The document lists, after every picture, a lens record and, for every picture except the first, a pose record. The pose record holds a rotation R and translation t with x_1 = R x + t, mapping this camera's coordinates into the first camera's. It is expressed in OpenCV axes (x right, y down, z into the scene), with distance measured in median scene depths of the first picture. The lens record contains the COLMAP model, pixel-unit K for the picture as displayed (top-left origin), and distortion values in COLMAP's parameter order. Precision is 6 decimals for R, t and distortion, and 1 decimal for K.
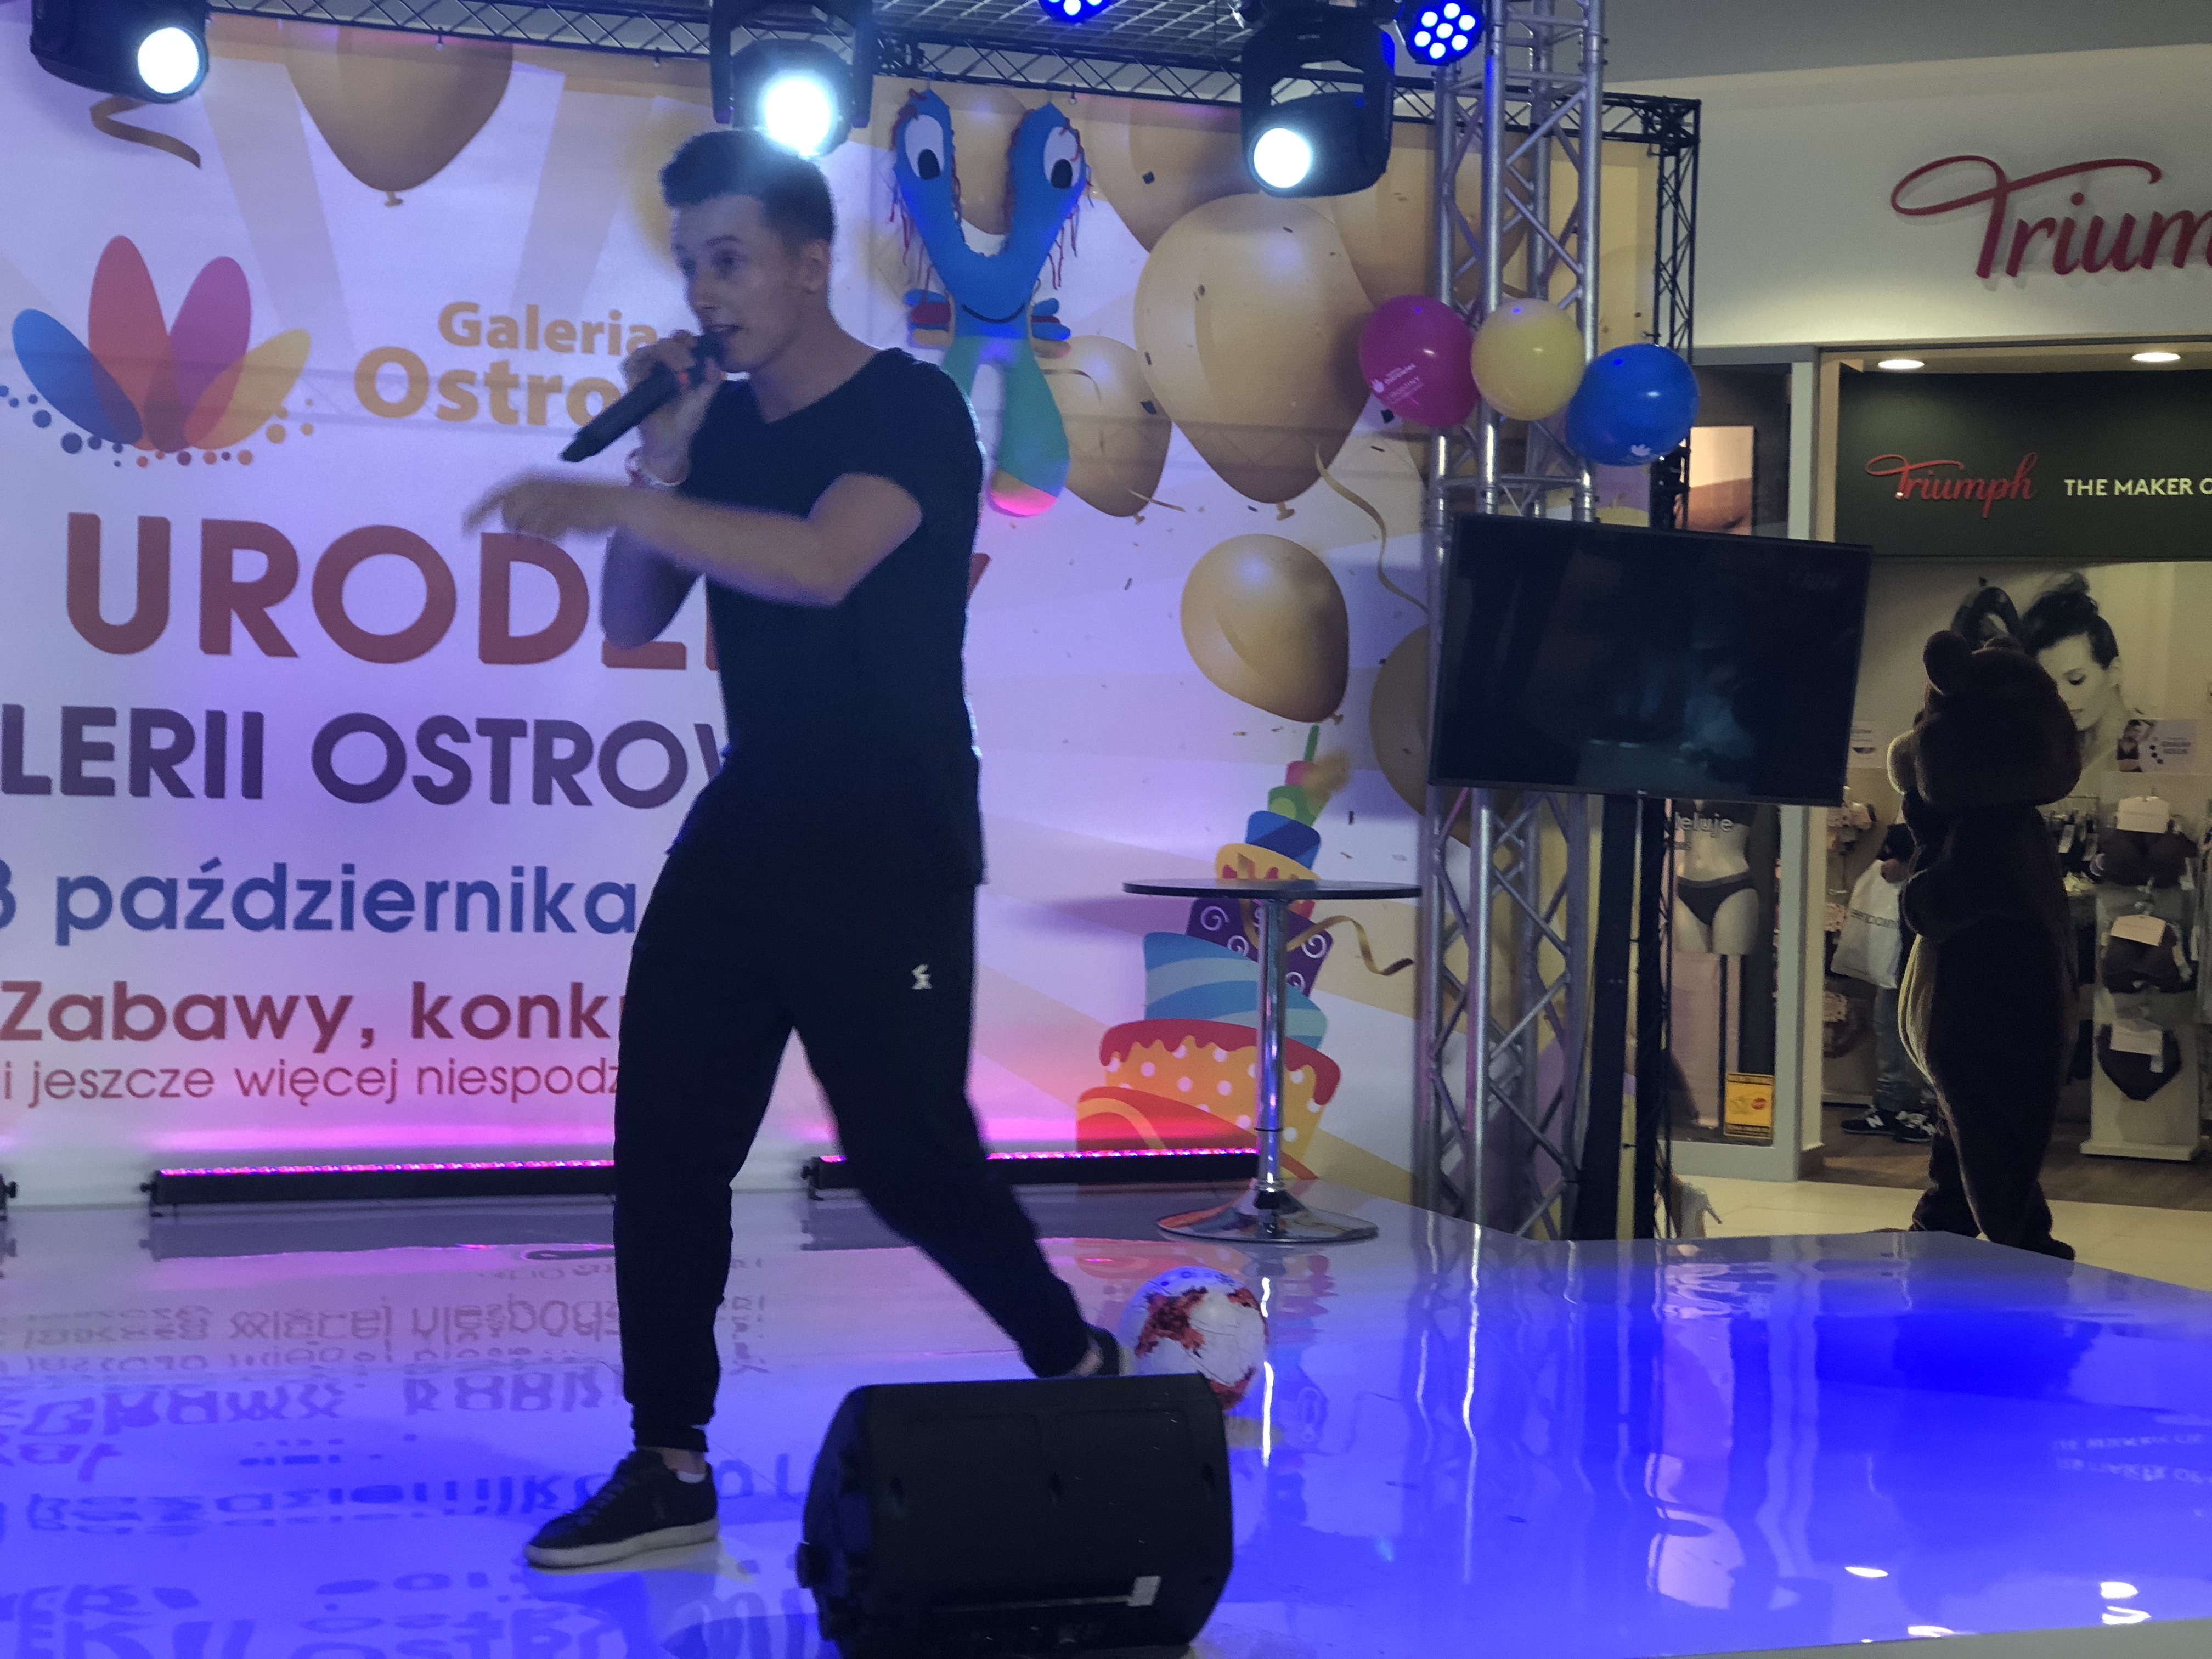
lens RADIAL K [[3602.2, 0, 1037.2], [0, 3602.2, 845.7], [0, 0, 1]] dist [0.096520, 0.069532]
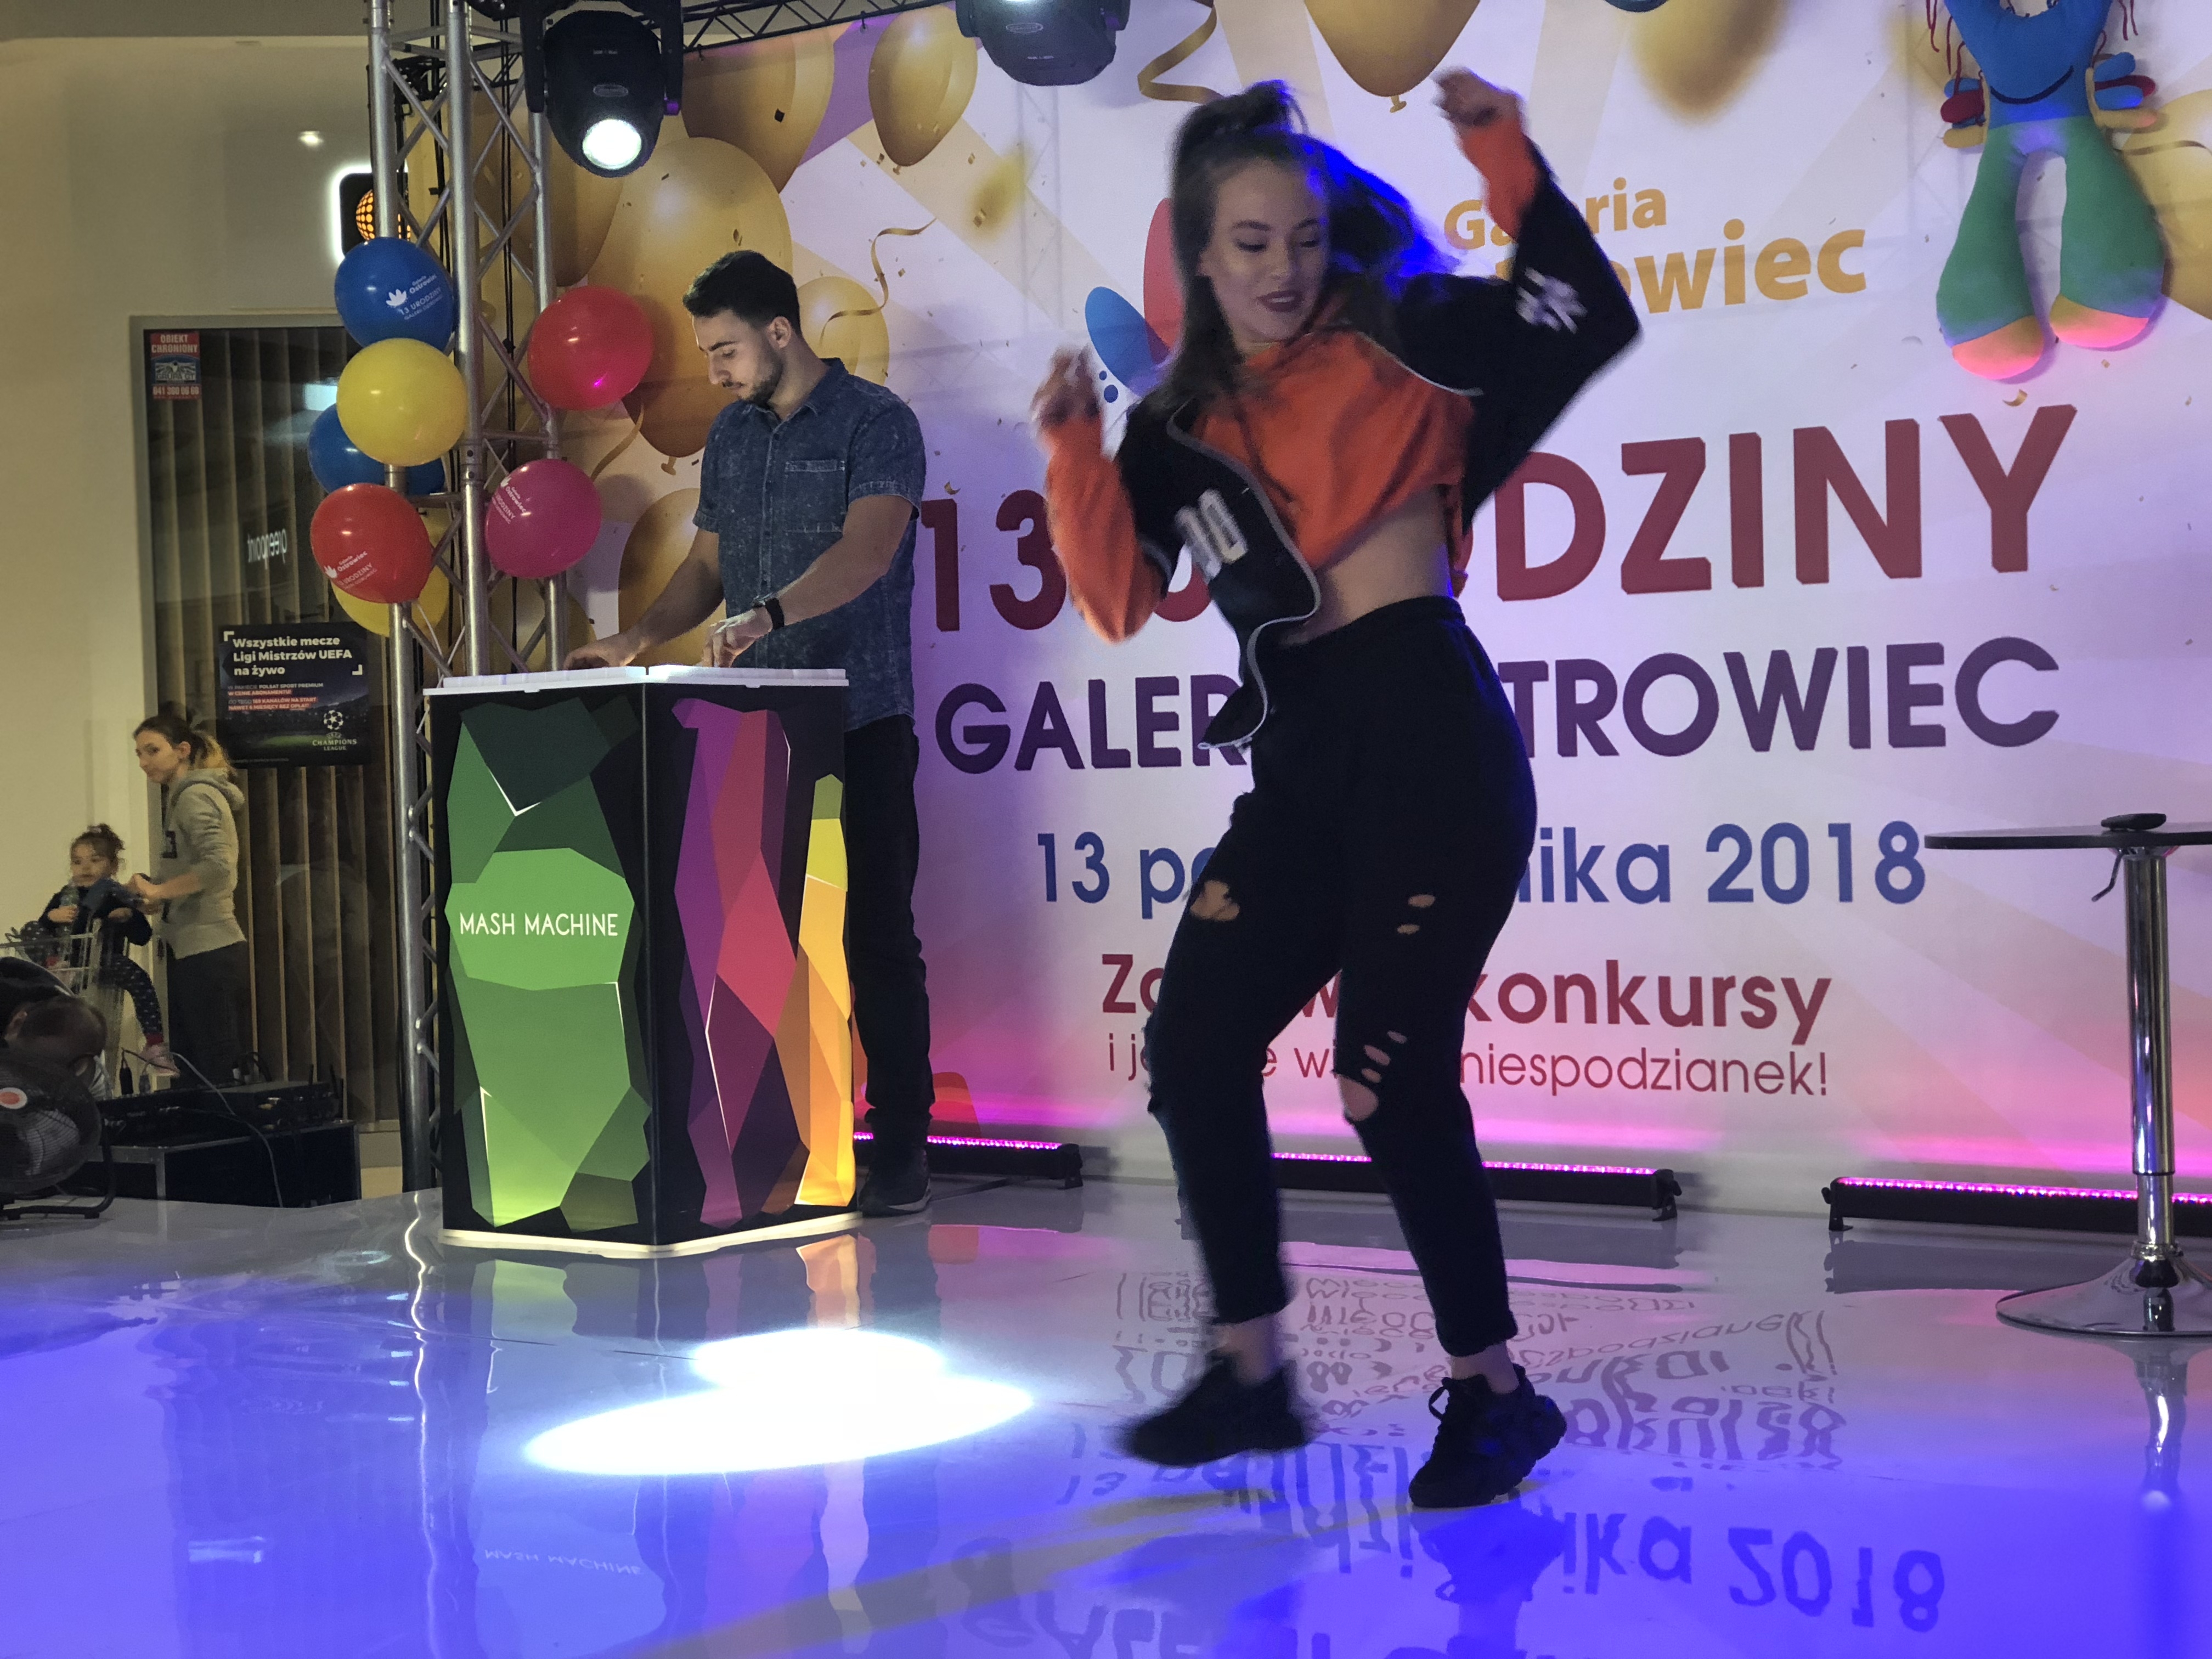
lens RADIAL K [[3659.0, 0, 1082.2], [0, 3659.0, 844.3], [0, 0, 1]] dist [-0.079500, 1.010568]
pose [[0.556662, -0.019883, -0.830501, 0.520213], [0.022528, 0.999707, -0.008834, 0.014691], [0.830434, -0.013791, 0.556947, 0.399497]]
